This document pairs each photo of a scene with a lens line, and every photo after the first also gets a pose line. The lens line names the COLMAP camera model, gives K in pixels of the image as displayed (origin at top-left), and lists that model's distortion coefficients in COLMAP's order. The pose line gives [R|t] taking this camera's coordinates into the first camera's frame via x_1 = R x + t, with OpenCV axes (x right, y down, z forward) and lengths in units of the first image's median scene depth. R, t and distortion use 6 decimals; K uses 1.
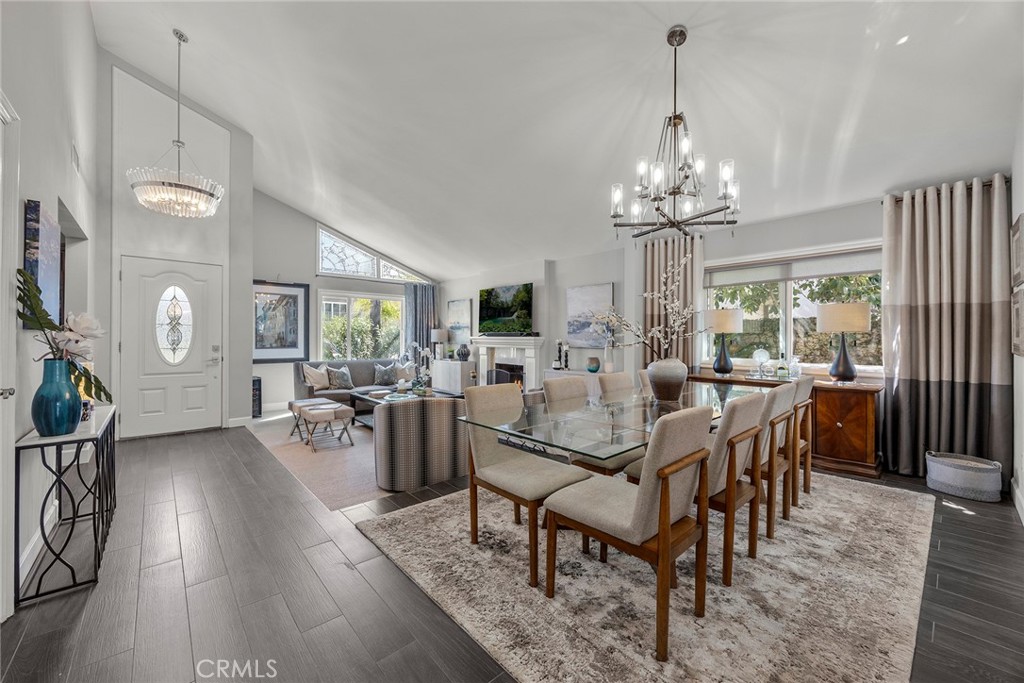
lens RADIAL K [[396.4, 0, 512.2], [0, 396.4, 341.6], [0, 0, 1]] dist [-0.004163, 0.000284]
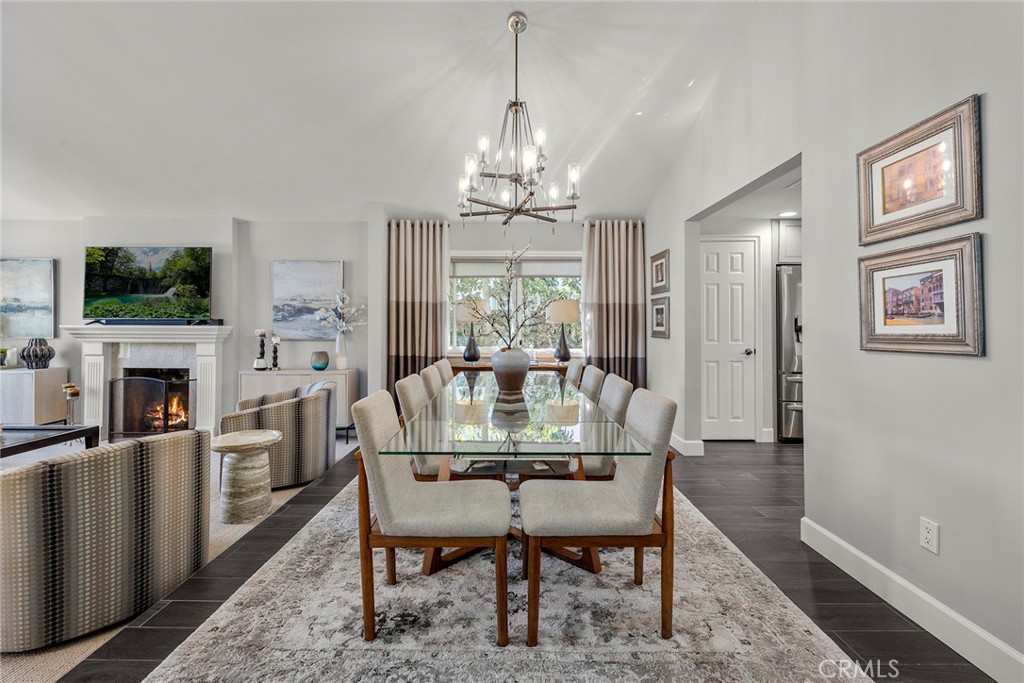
lens RADIAL K [[427.4, 0, 515.8], [0, 427.4, 329.9], [0, 0, 1]] dist [0.004509, -0.000592]
pose [[0.669375, -0.003924, 0.742915, -0.148919], [0.007043, 0.999975, -0.001064, -0.000086], [-0.742892, 0.005945, 0.669385, 0.111567]]
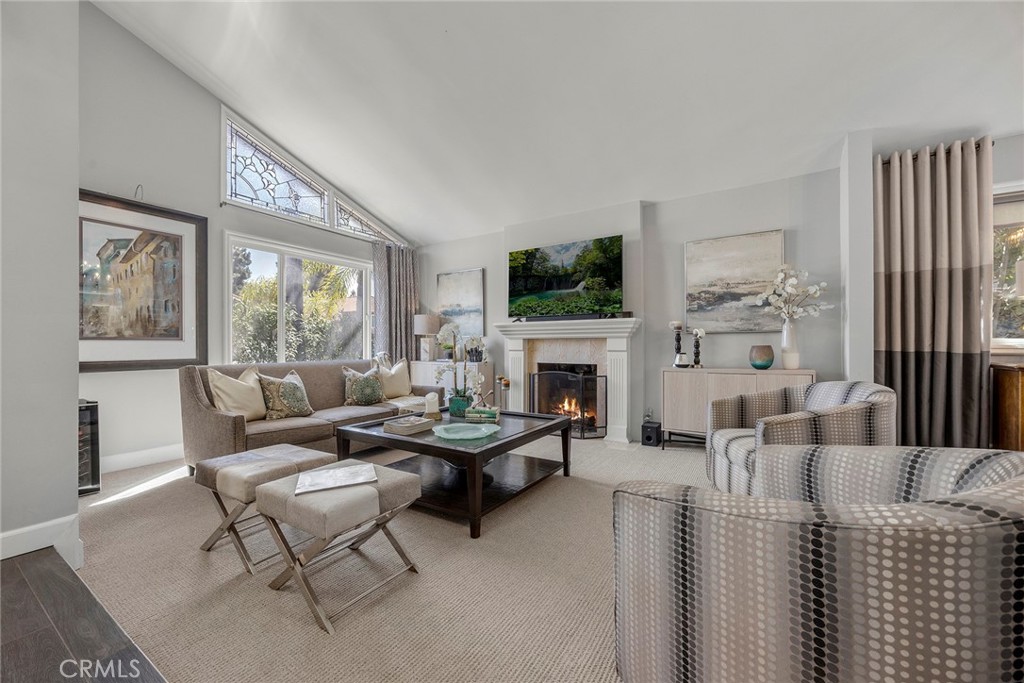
lens RADIAL K [[396.4, 0, 514.2], [0, 396.4, 344.9], [0, 0, 1]] dist [-0.004163, 0.000284]
pose [[0.961972, -0.007697, 0.273041, -0.297343], [0.010673, 0.999899, -0.009417, 0.035157], [-0.272941, 0.011973, 0.961956, 0.435378]]
